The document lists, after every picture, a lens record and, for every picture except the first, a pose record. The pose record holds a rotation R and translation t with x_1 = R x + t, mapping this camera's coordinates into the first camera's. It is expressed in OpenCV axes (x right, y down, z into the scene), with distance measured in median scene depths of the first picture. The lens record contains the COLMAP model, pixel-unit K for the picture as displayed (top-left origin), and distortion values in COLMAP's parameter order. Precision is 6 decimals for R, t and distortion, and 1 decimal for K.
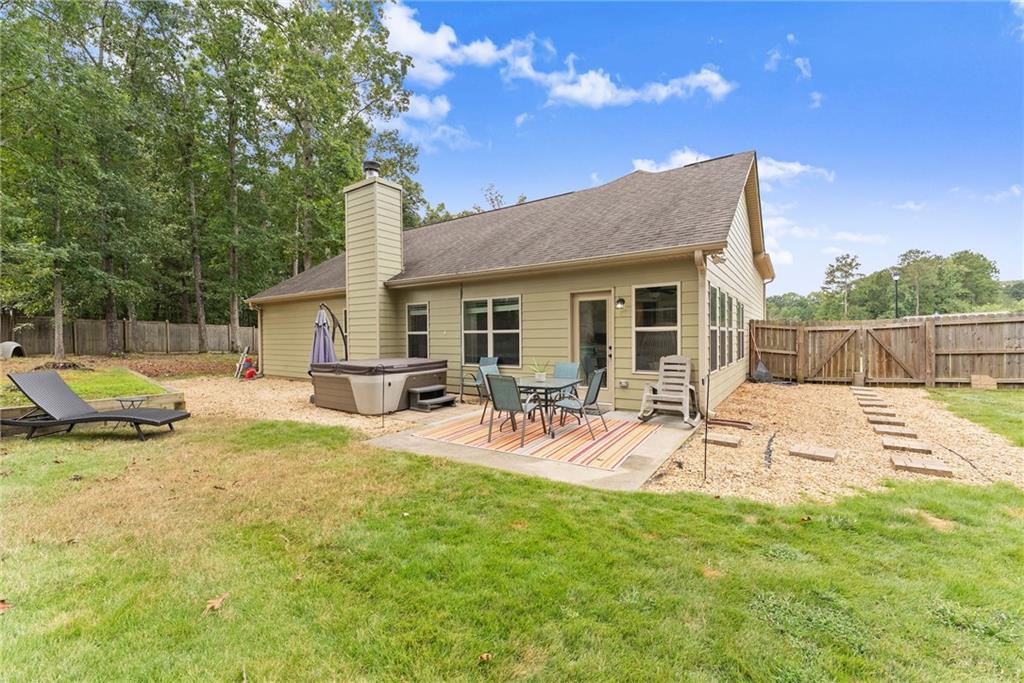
lens RADIAL K [[402.2, 0, 521.9], [0, 402.2, 339.4], [0, 0, 1]] dist [-0.000308, -0.000041]
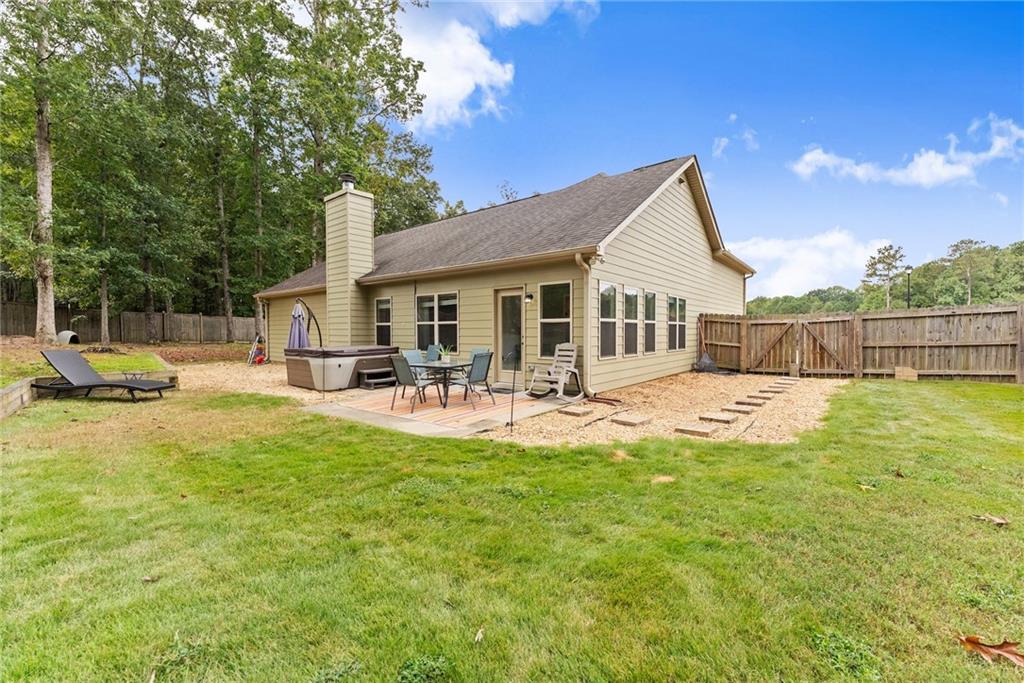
lens RADIAL K [[402.2, 0, 521.9], [0, 402.2, 339.4], [0, 0, 1]] dist [-0.000308, -0.000041]
pose [[0.997121, 0.007656, -0.075444, 0.207868], [-0.006572, 0.999872, 0.014597, 0.007917], [0.075546, -0.014059, 0.997043, -0.107041]]
